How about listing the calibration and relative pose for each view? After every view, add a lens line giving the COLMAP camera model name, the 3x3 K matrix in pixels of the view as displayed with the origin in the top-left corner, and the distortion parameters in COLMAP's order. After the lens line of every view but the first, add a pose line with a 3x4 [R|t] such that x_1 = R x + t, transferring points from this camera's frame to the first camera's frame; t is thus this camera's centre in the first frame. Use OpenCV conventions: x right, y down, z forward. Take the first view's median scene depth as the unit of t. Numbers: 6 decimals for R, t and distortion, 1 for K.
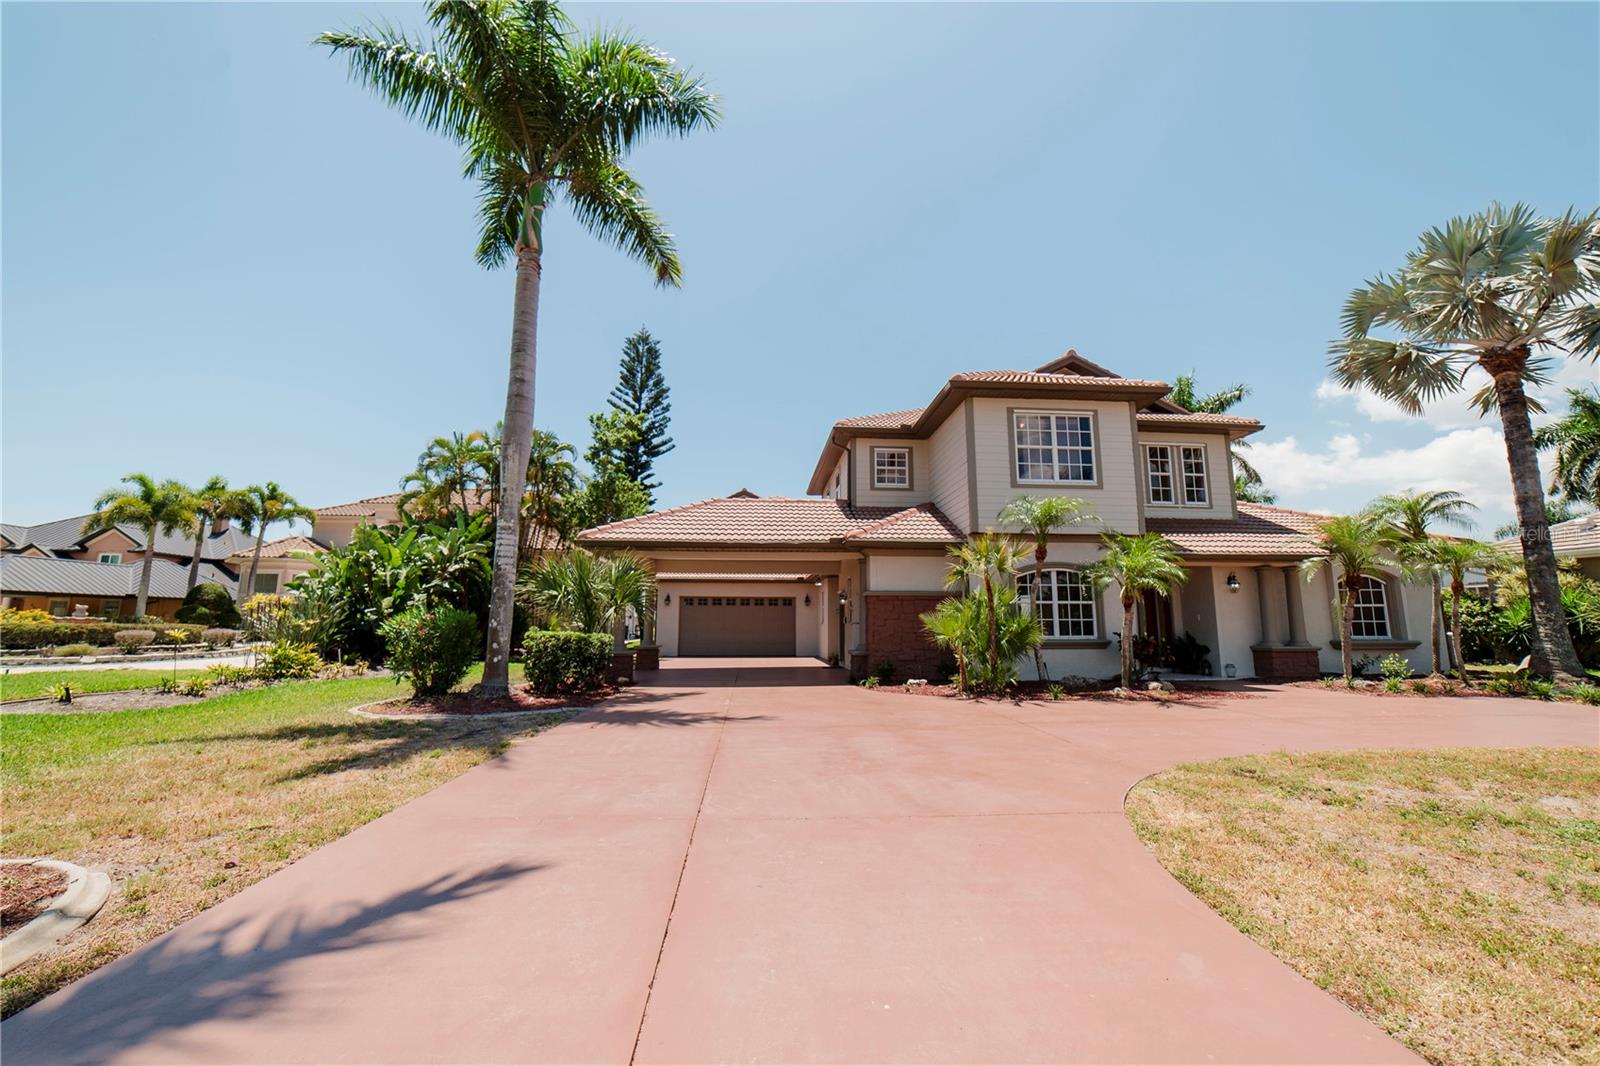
lens RADIAL K [[621.0, 0, 796.2], [0, 621.0, 532.0], [0, 0, 1]] dist [-0.015611, 0.002859]
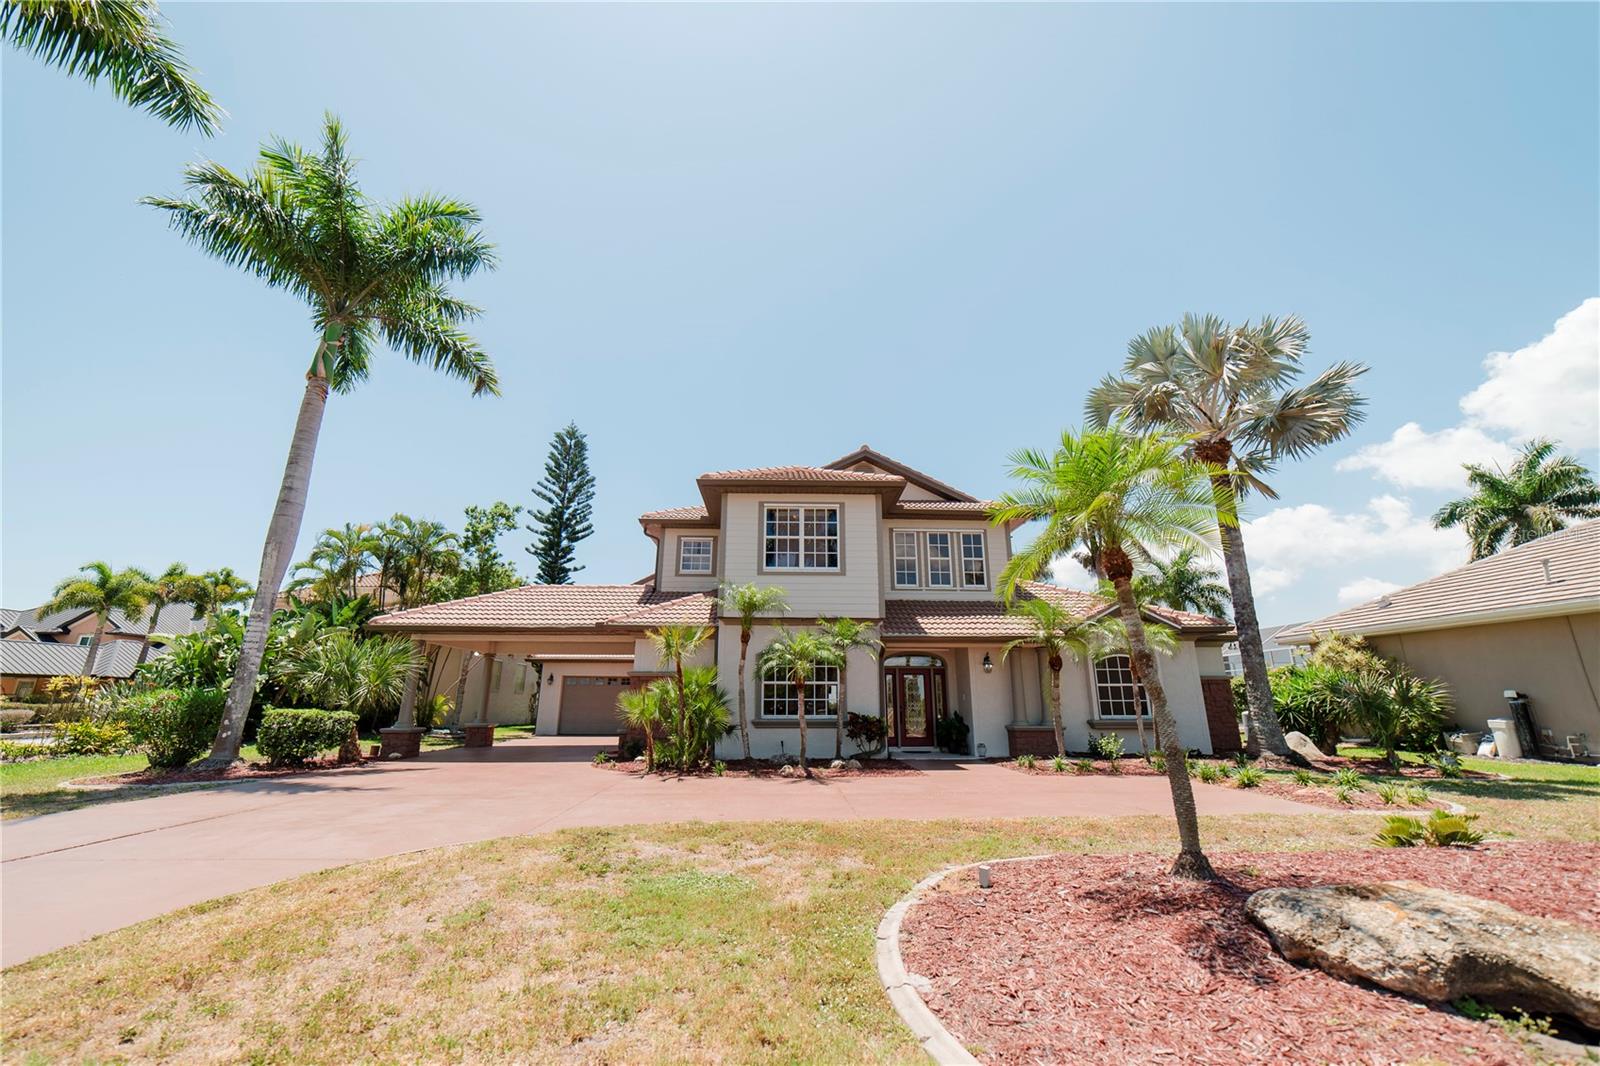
lens RADIAL K [[621.0, 0, 808.4], [0, 621.0, 530.8], [0, 0, 1]] dist [-0.015611, 0.002859]
pose [[0.999349, -0.011455, -0.034202, 0.390517], [0.007111, 0.992190, -0.124536, -0.009874], [0.035361, 0.124211, 0.991625, -0.071069]]
